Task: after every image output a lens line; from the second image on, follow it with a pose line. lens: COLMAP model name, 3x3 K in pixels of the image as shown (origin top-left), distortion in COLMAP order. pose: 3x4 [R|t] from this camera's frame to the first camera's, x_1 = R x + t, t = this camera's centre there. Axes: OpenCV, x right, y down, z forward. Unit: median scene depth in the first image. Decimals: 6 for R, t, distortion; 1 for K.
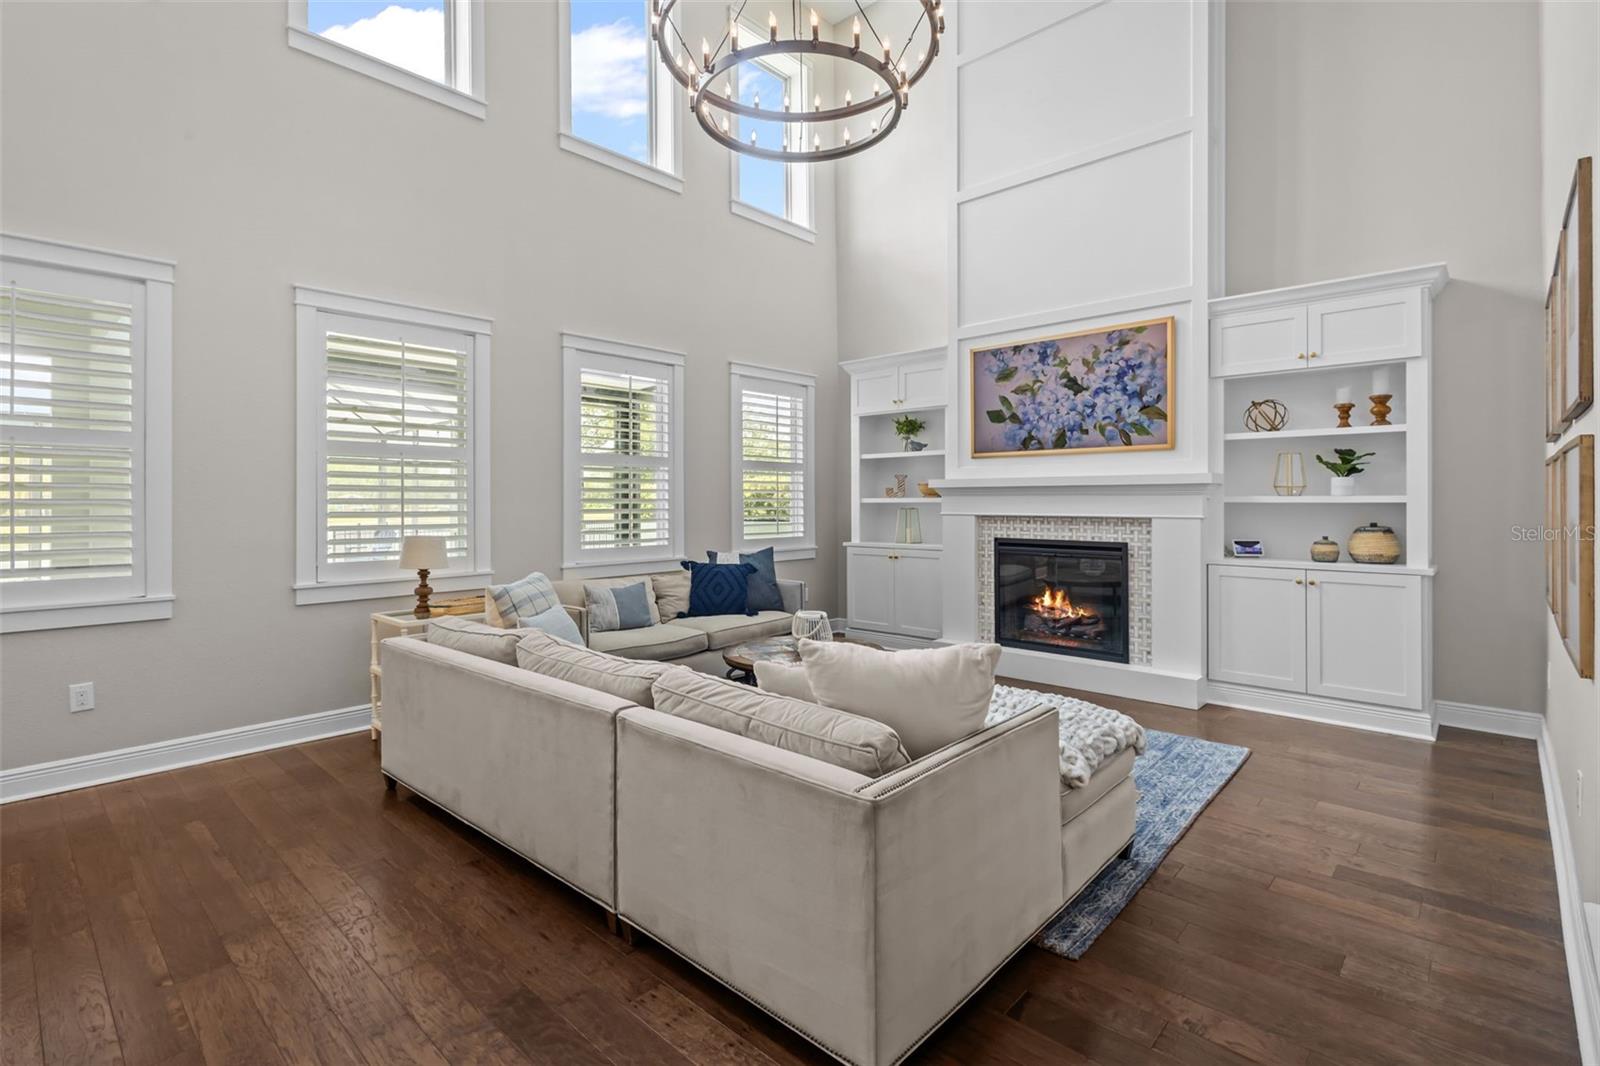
lens RADIAL K [[744.1, 0, 799.5], [0, 744.1, 496.2], [0, 0, 1]] dist [0.015592, -0.003201]
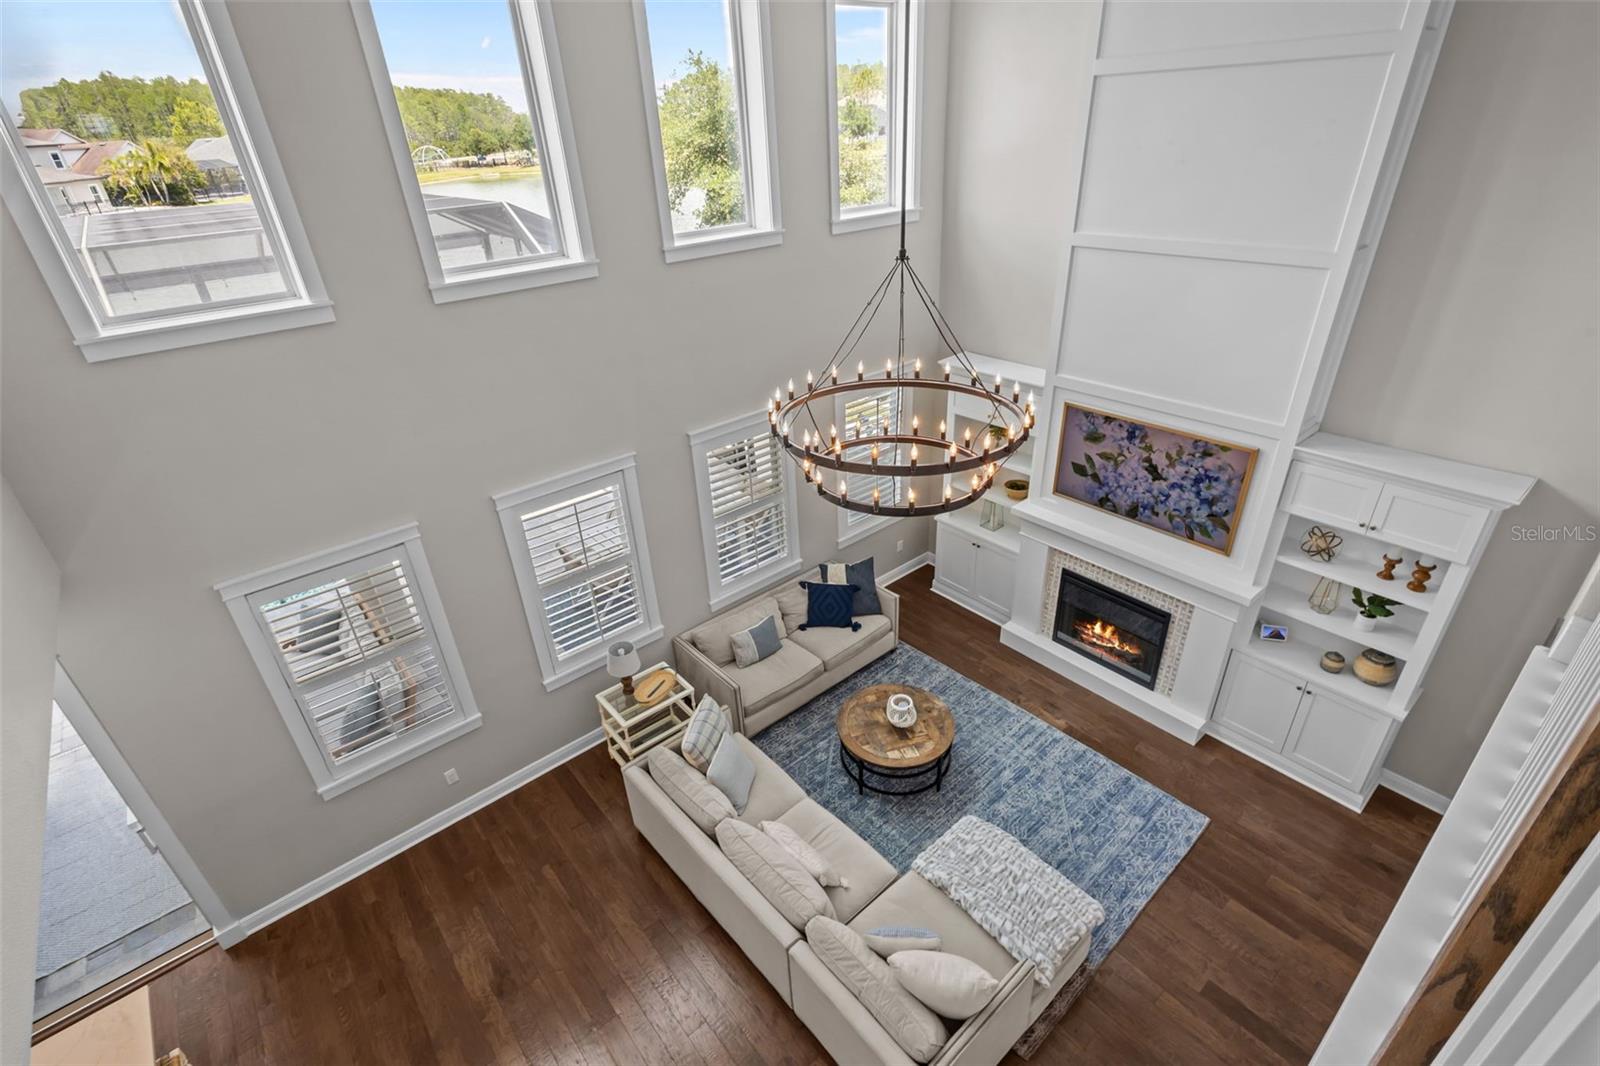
lens RADIAL K [[744.1, 0, 799.6], [0, 744.1, 530.6], [0, 0, 1]] dist [0.015592, -0.003201]
pose [[0.991759, 0.022402, -0.126147, -0.002710], [0.042485, 0.871384, 0.488759, -0.639393], [0.120871, -0.490091, 0.863250, -0.037606]]
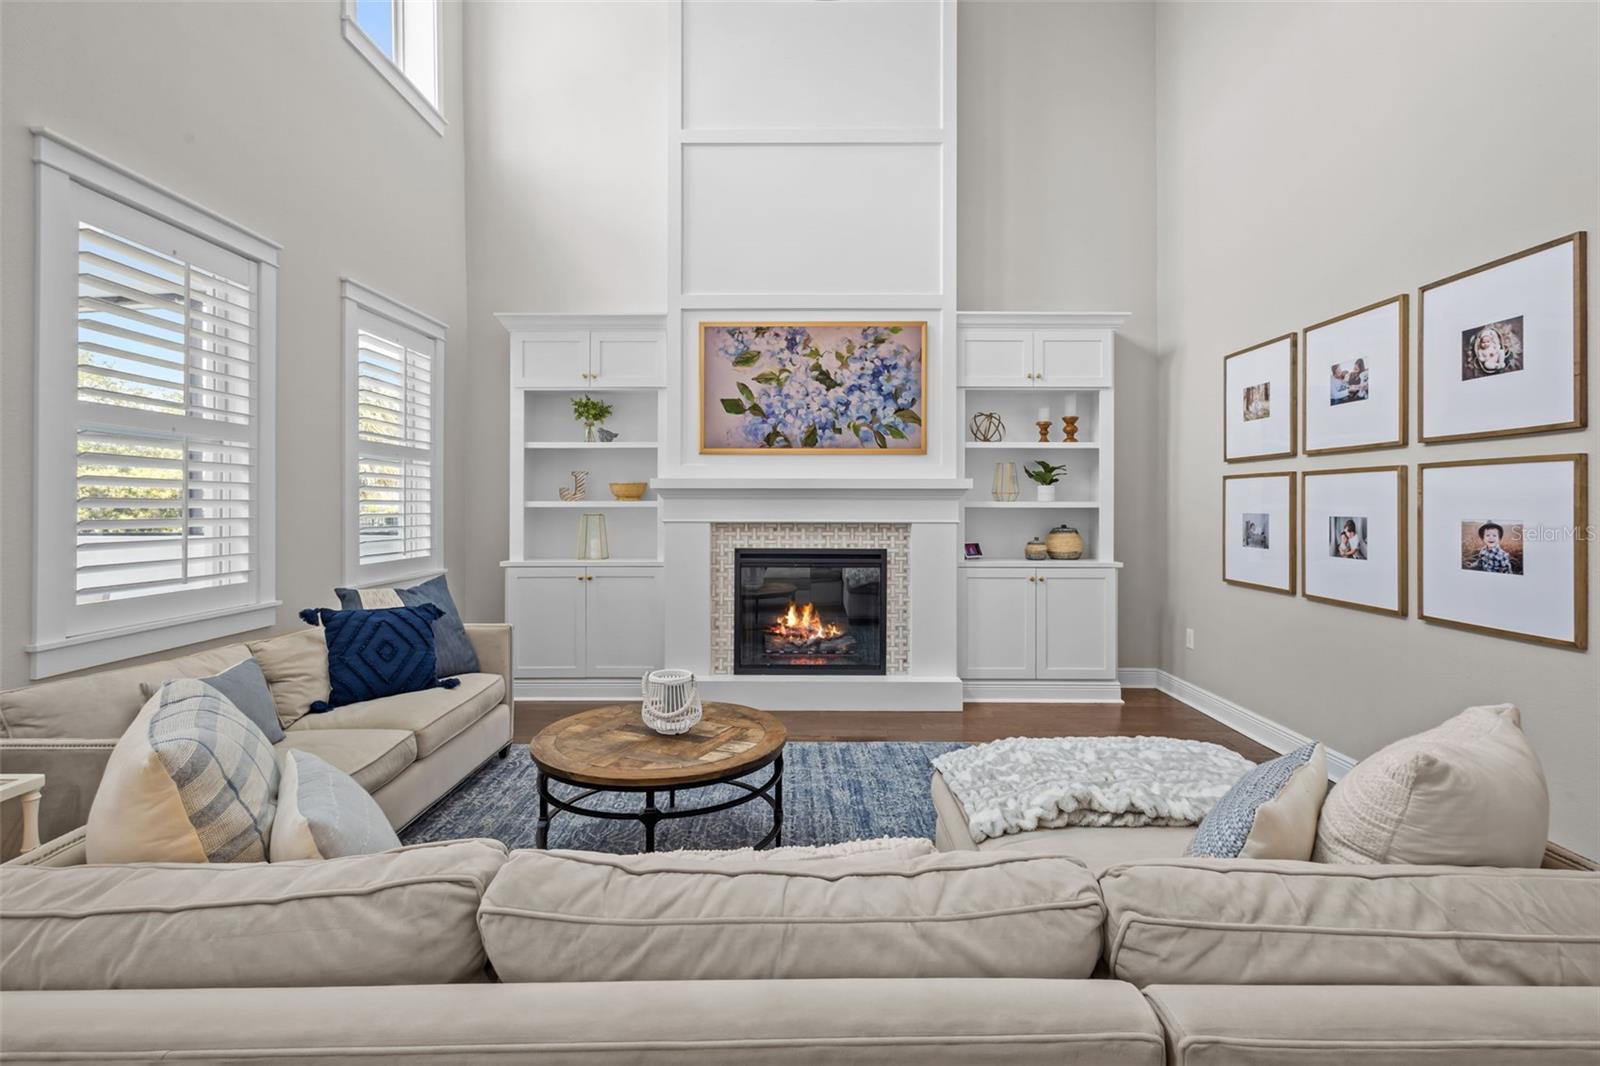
lens RADIAL K [[744.1, 0, 797.7], [0, 744.1, 500.8], [0, 0, 1]] dist [0.015592, -0.003201]
pose [[0.739844, 0.007003, 0.672742, -0.279902], [-0.006885, 0.999972, -0.002838, 0.003513], [-0.672743, -0.002532, 0.739872, 0.353354]]
